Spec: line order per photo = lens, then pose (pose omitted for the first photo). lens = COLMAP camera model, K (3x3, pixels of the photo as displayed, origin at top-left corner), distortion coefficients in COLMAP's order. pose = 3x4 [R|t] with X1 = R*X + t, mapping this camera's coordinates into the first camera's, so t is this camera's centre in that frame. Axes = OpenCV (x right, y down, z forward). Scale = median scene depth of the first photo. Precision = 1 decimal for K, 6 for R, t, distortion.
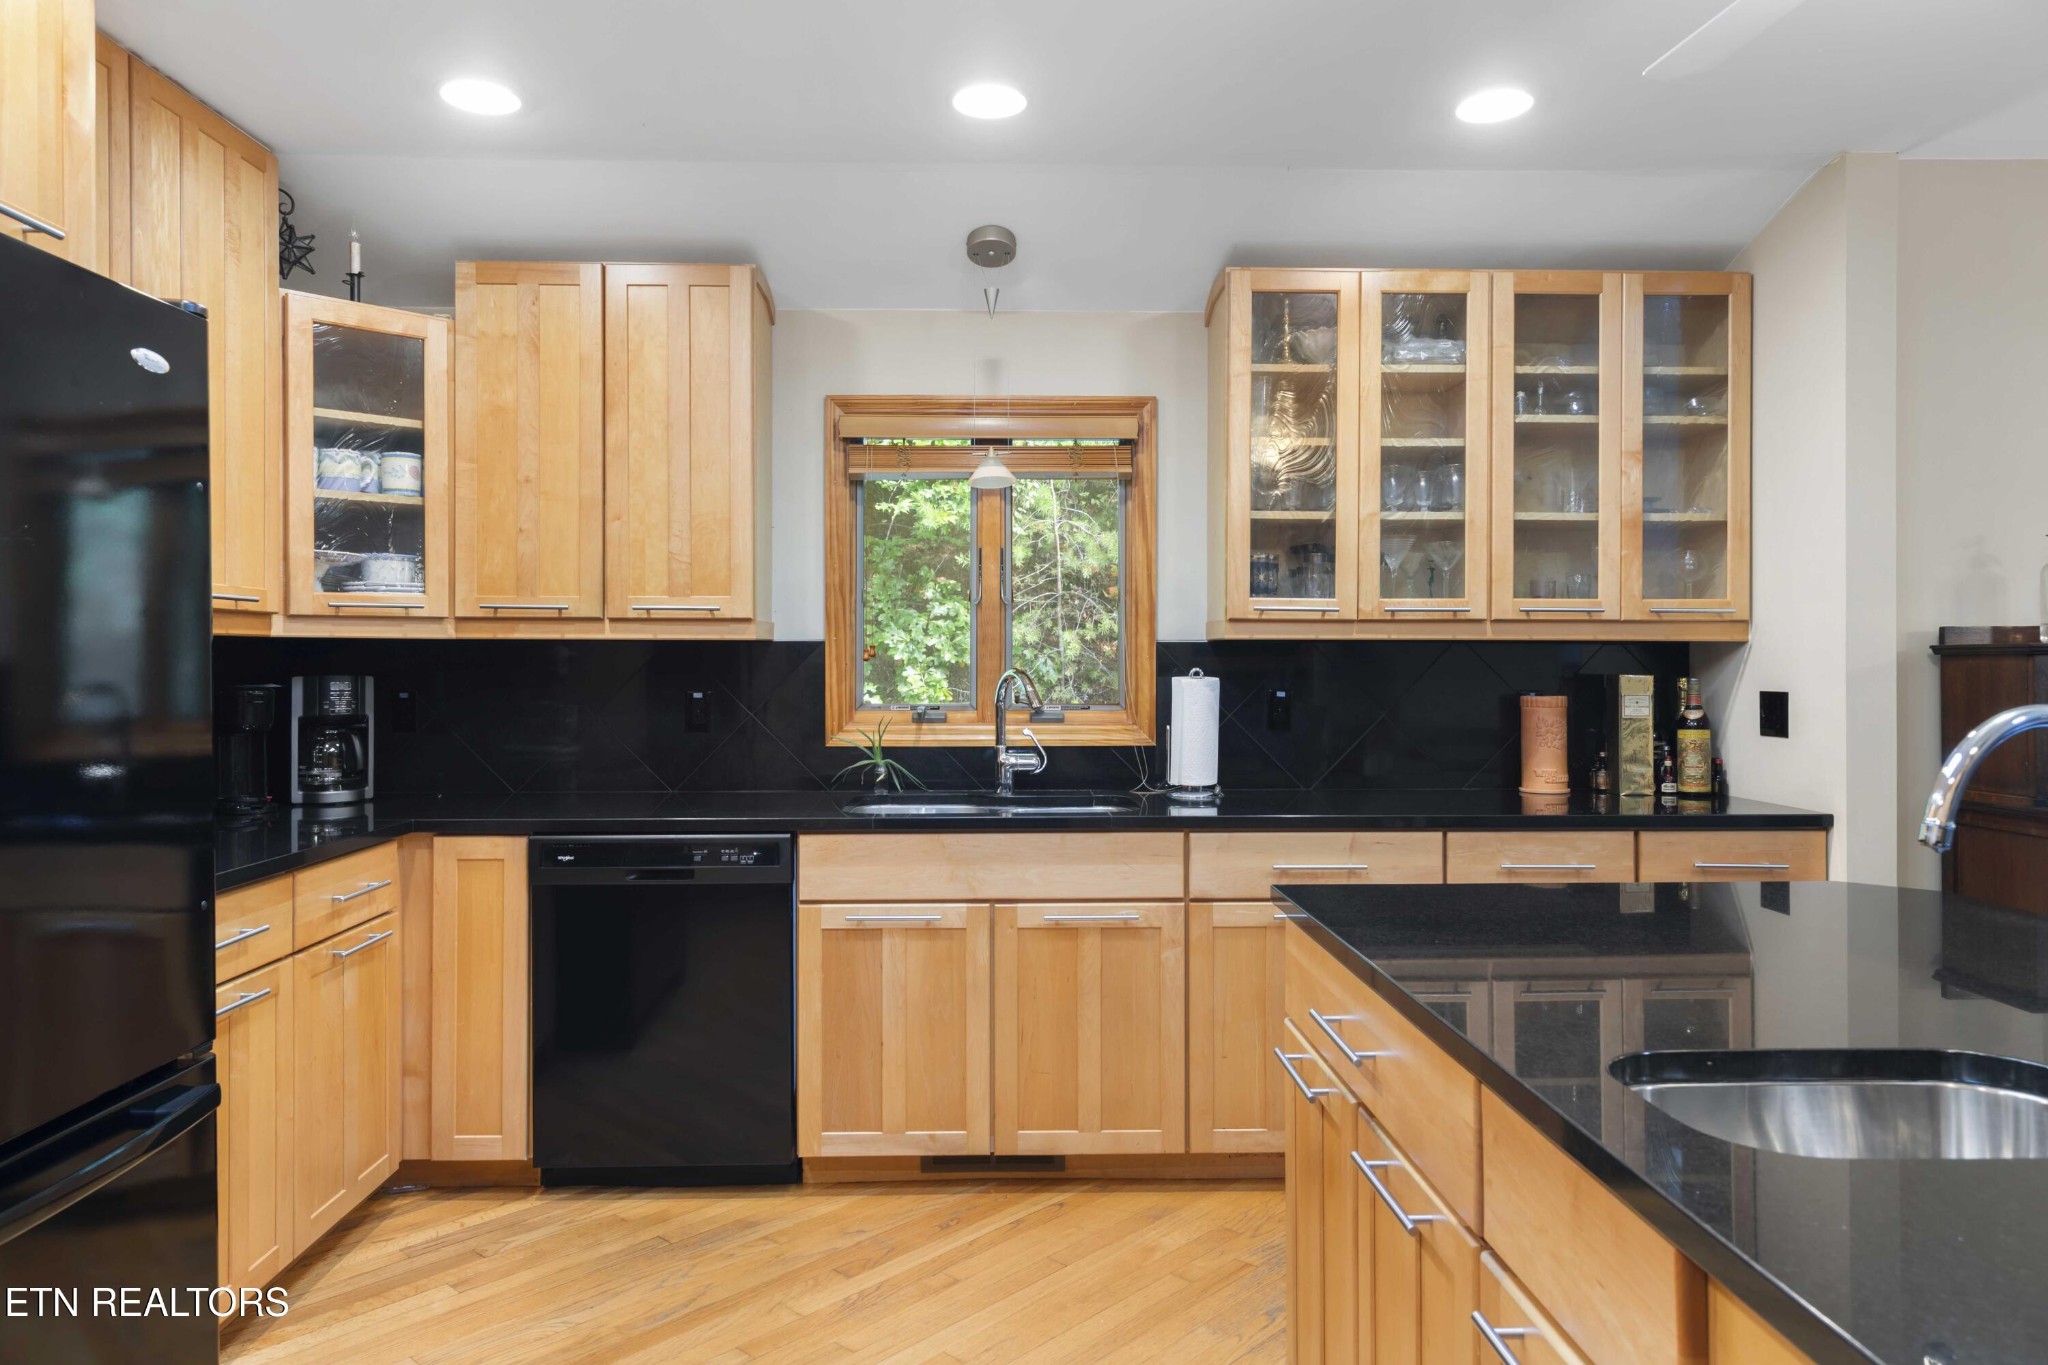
lens RADIAL K [[1317.2, 0, 1019.2], [0, 1317.2, 660.5], [0, 0, 1]] dist [0.003070, 0.000669]
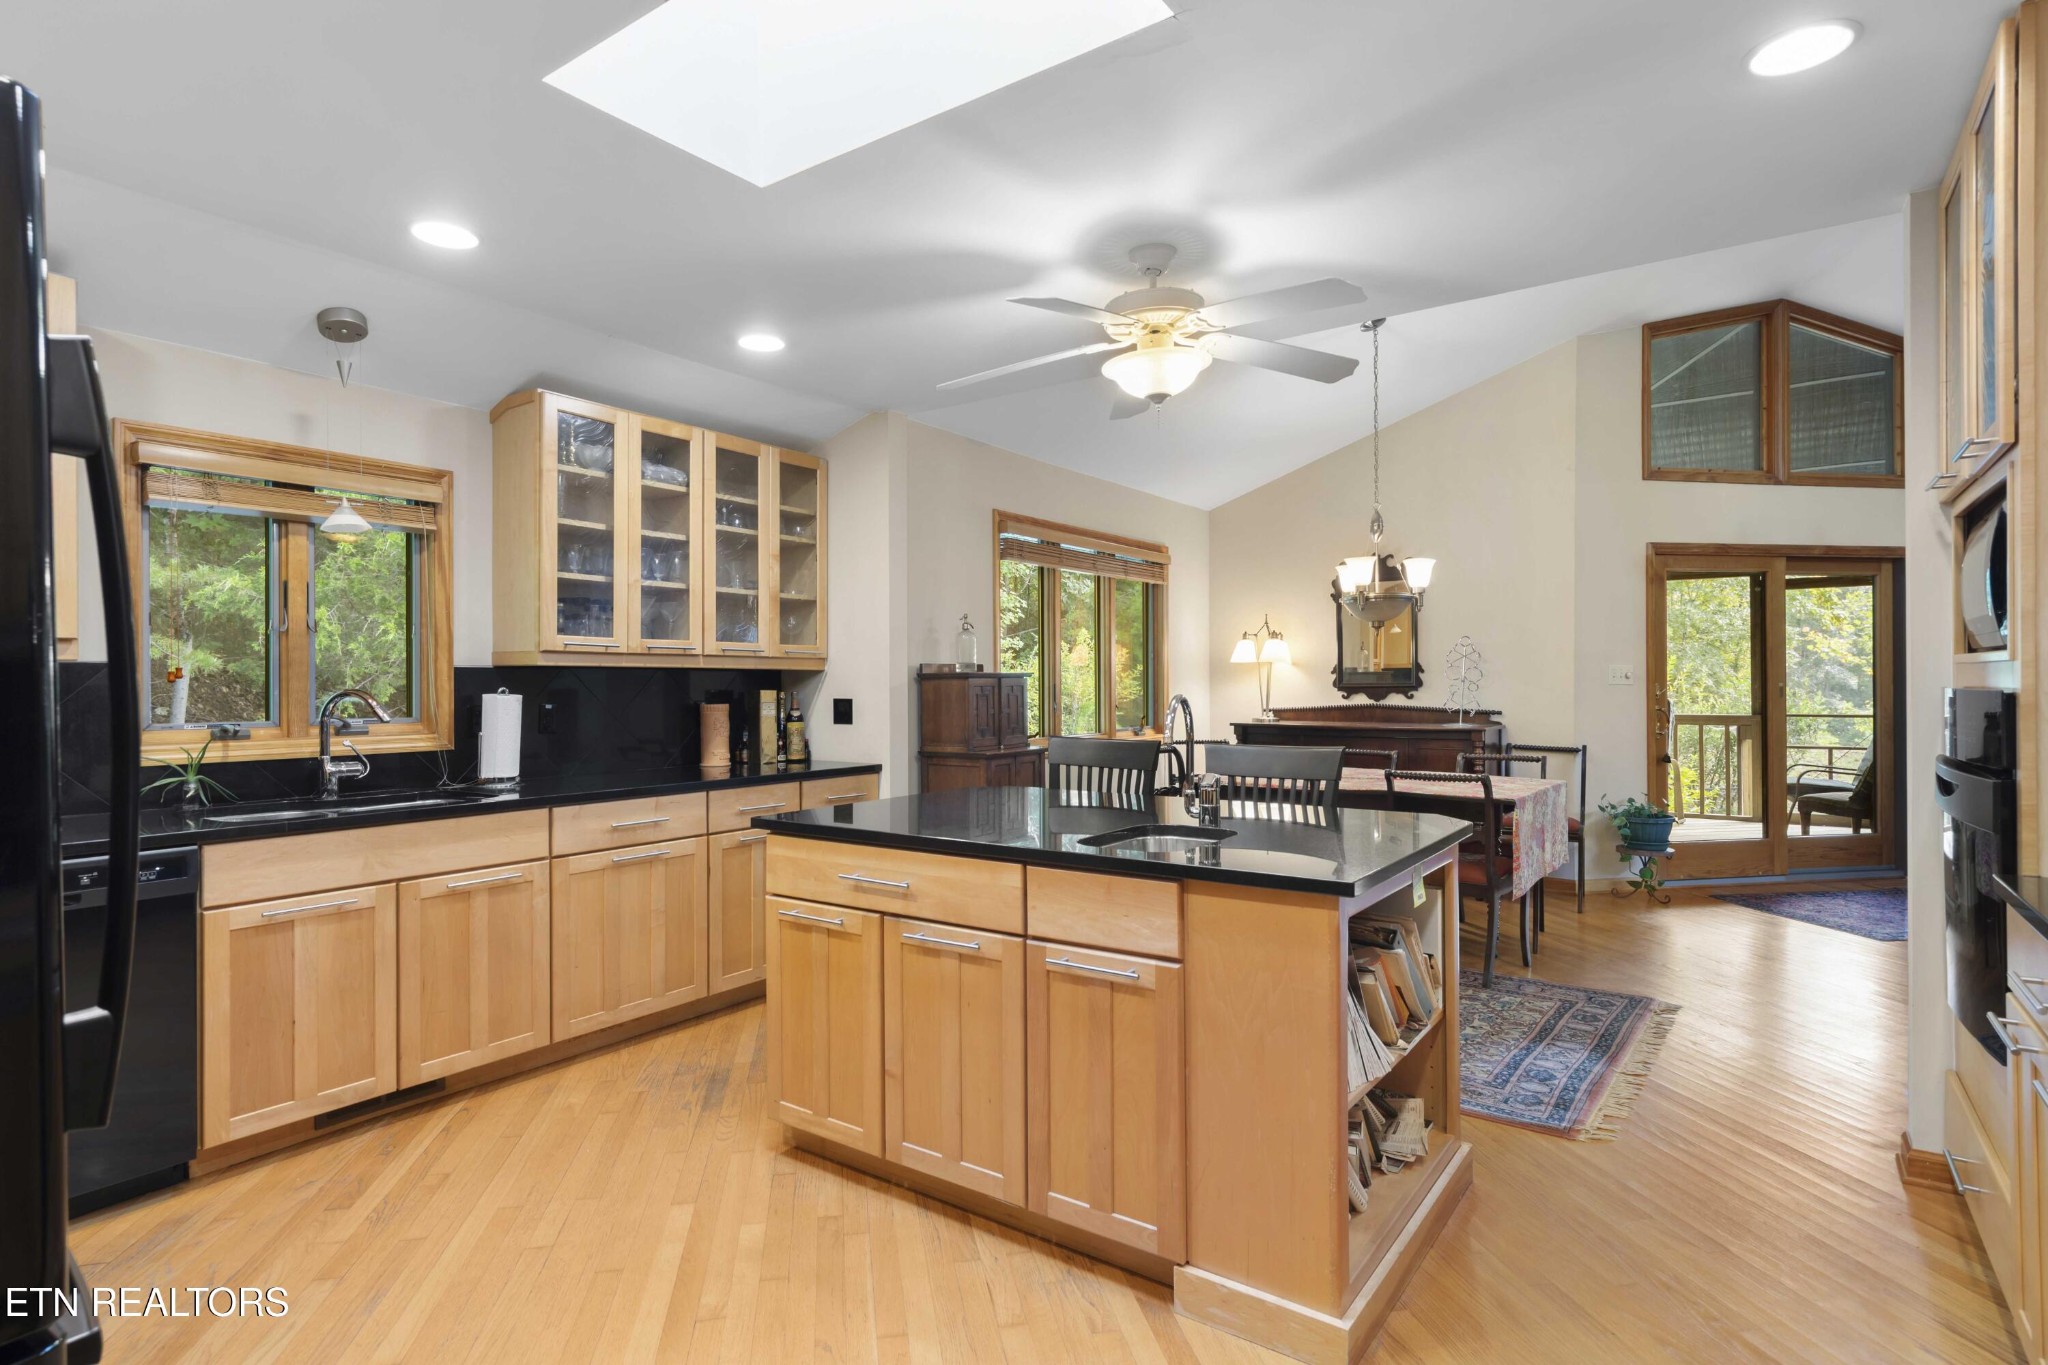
lens RADIAL K [[1045.4, 0, 1010.0], [0, 1045.4, 679.6], [0, 0, 1]] dist [0.001300, -0.000593]
pose [[0.600910, 0.000366, 0.799316, -0.407280], [0.003182, 0.999991, -0.002850, 0.002621], [-0.799310, 0.004257, 0.600904, -0.023991]]
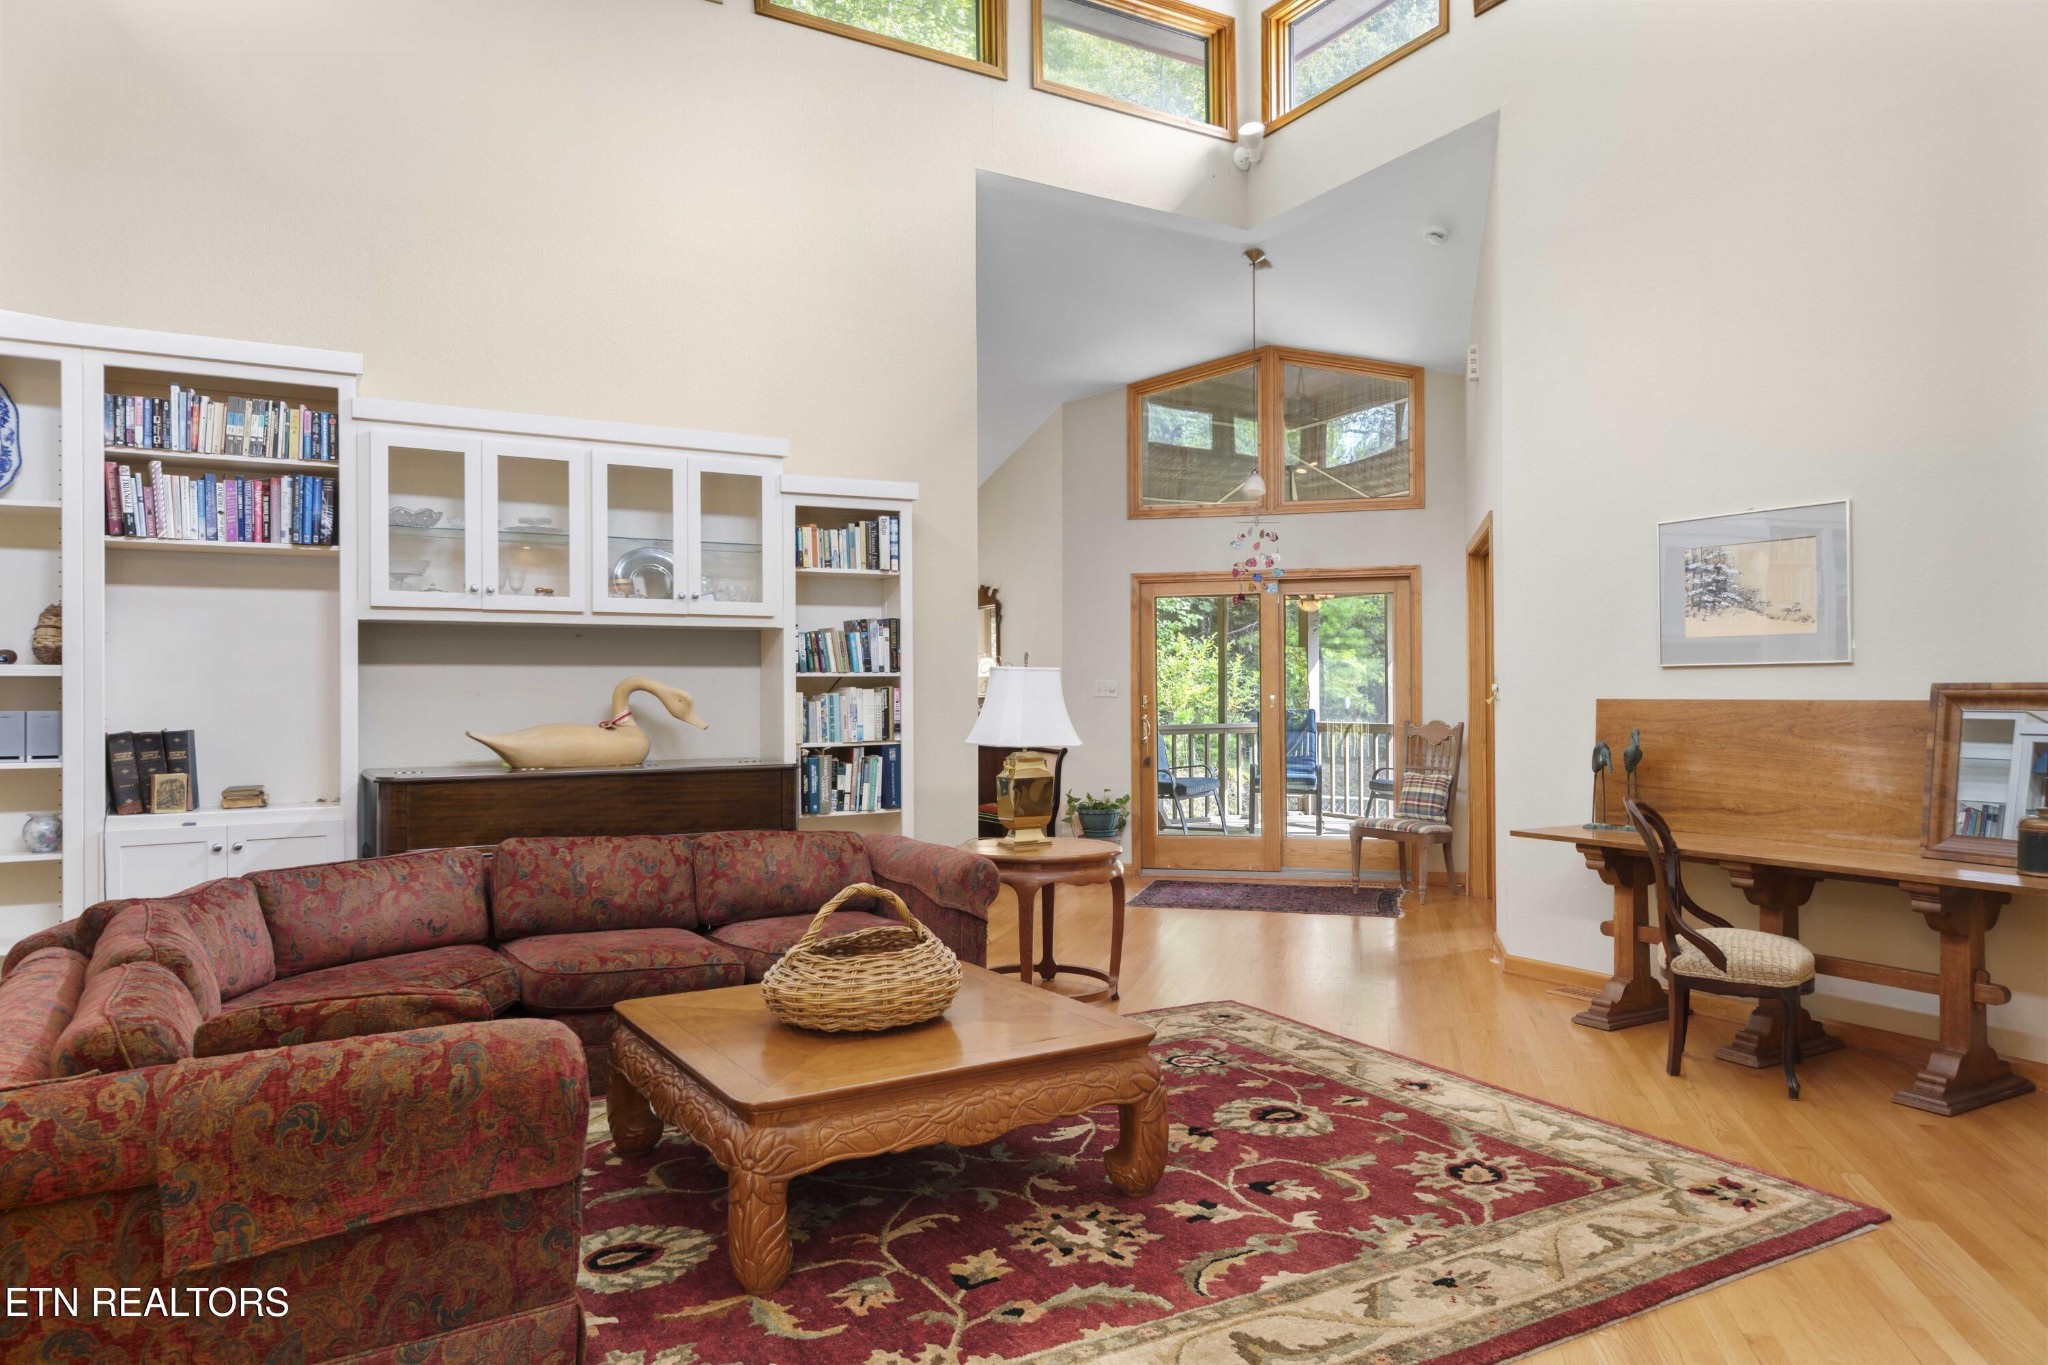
lens RADIAL K [[1288.1, 0, 1024.0], [0, 1288.1, 682.5], [0, 0, 1]] dist [0.003423, 0.002052]
pose [[0.877870, 0.000460, 0.478899, 0.276164], [0.002522, 0.999981, -0.005584, -0.005680], [-0.478892, 0.006110, 0.877852, -1.915645]]
